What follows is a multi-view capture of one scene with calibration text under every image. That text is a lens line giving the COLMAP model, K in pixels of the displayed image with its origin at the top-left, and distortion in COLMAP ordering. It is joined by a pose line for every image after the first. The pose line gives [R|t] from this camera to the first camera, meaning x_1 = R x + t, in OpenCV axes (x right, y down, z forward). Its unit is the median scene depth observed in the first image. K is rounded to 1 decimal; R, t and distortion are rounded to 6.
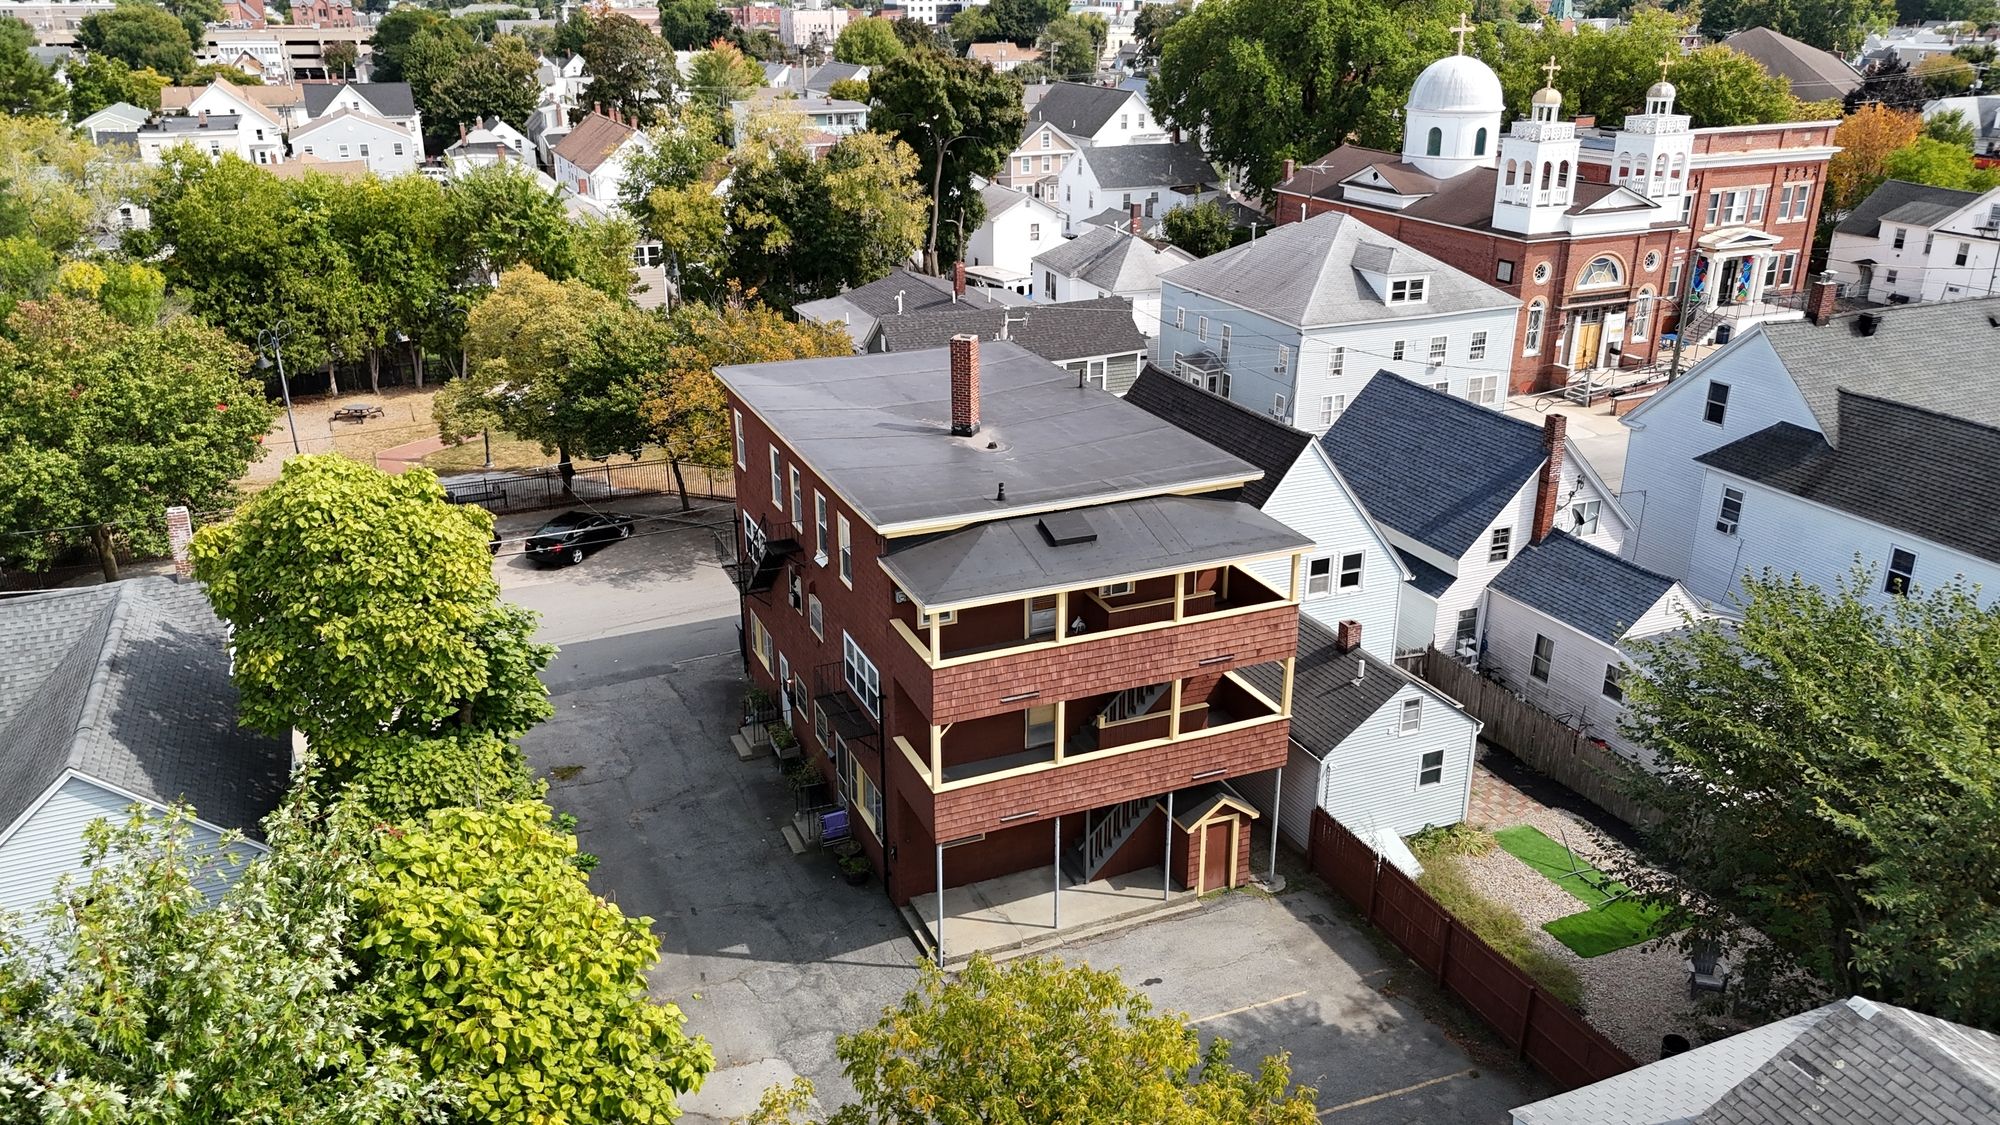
lens RADIAL K [[1481.0, 0, 1000.0], [0, 1481.0, 562.5], [0, 0, 1]] dist [0.076353, -0.094833]
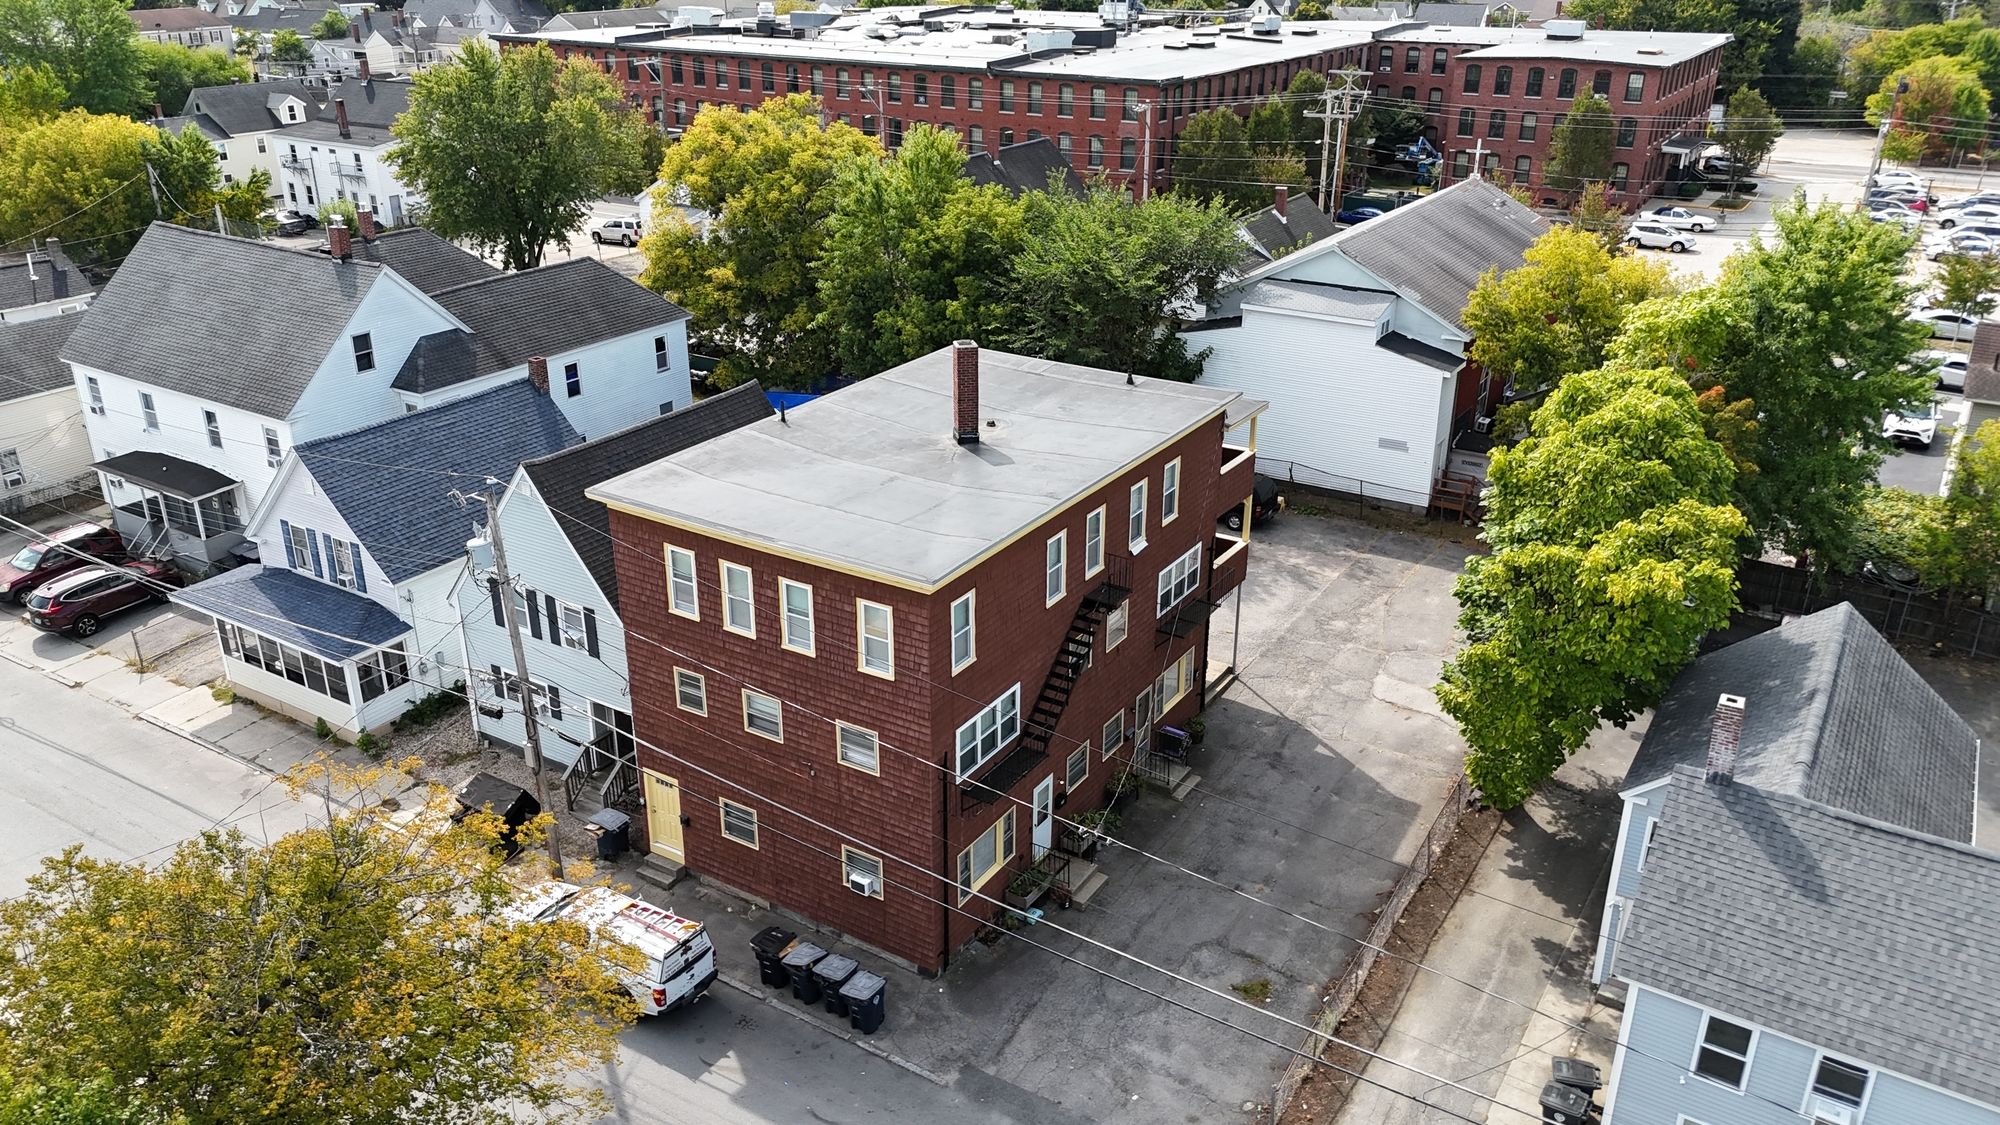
lens RADIAL K [[1481.0, 0, 1000.0], [0, 1481.0, 562.5], [0, 0, 1]] dist [0.076353, -0.094833]
pose [[-0.570473, -0.324842, 0.754346, -0.666412], [0.296241, 0.775252, 0.557876, -0.463034], [-0.766029, 0.541722, -0.346029, 1.114160]]
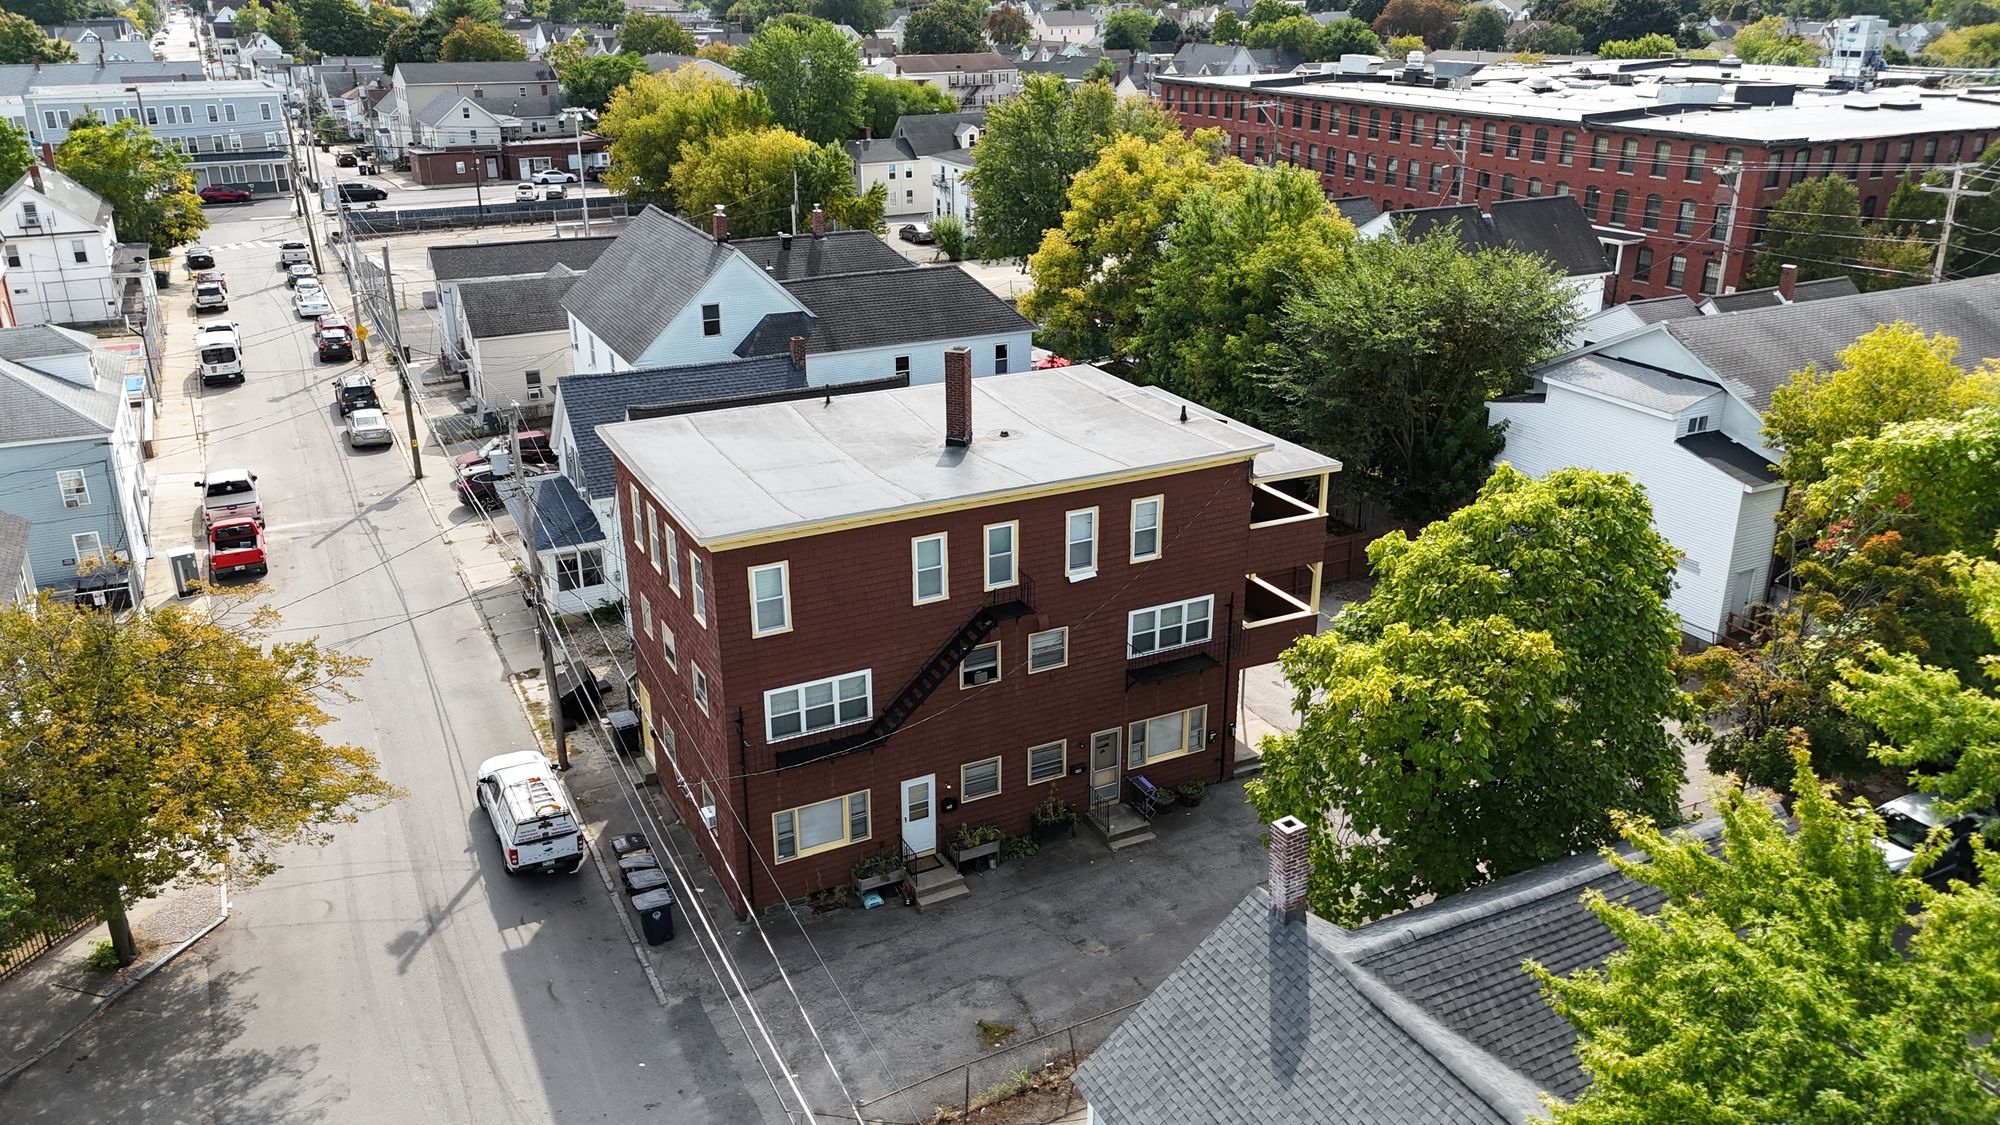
lens RADIAL K [[1482.1, 0, 1000.0], [0, 1482.1, 562.5], [0, 0, 1]] dist [0.055921, -0.034606]
pose [[-0.069029, -0.362803, 0.929306, -0.824790], [0.361364, 0.859174, 0.362266, -0.305414], [-0.929866, 0.360825, 0.071796, 0.755596]]
